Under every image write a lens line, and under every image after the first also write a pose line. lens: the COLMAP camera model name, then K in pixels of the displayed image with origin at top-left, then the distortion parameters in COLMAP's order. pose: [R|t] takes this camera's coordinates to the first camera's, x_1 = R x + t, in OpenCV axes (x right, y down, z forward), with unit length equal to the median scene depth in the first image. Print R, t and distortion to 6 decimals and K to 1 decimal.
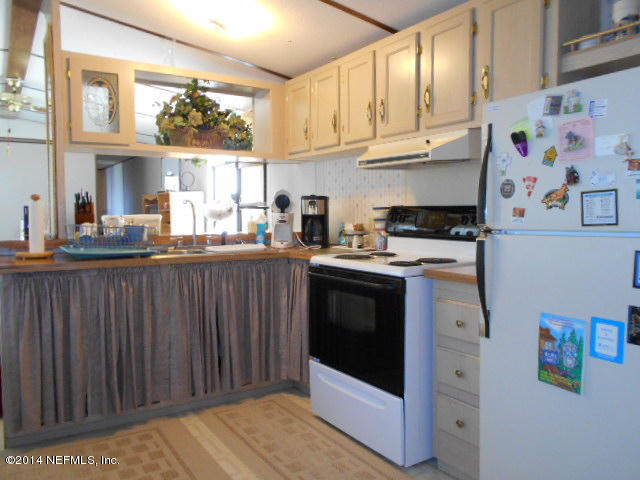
lens RADIAL K [[512.9, 0, 323.3], [0, 512.9, 240.8], [0, 0, 1]] dist [0.008005, 0.006785]
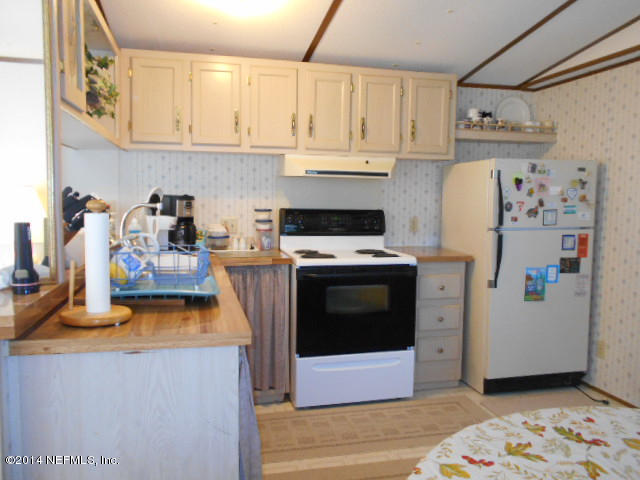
lens RADIAL K [[512.9, 0, 323.3], [0, 512.9, 240.8], [0, 0, 1]] dist [0.008005, 0.006785]
pose [[0.322990, -0.071801, 0.943675, -1.772371], [0.036958, 0.997314, 0.063233, -0.128466], [-0.945681, 0.014453, 0.324776, 1.100263]]
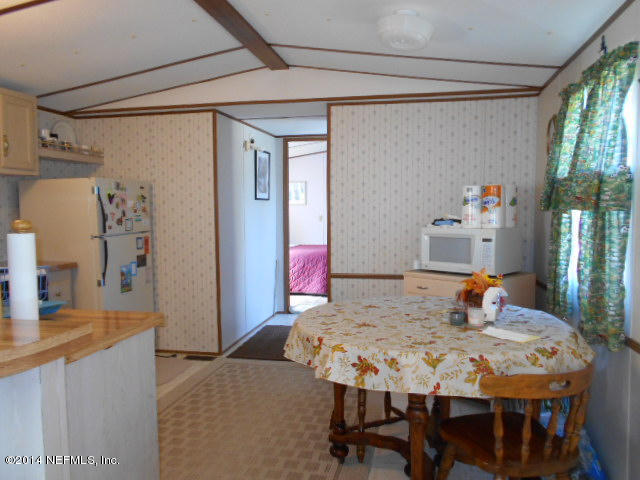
lens RADIAL K [[512.9, 0, 323.3], [0, 512.9, 240.8], [0, 0, 1]] dist [0.008005, 0.006785]
pose [[-0.718382, -0.029264, 0.695033, -2.070990], [0.055781, 0.993474, 0.099484, -0.183020], [-0.693409, 0.110237, -0.712062, 2.104823]]
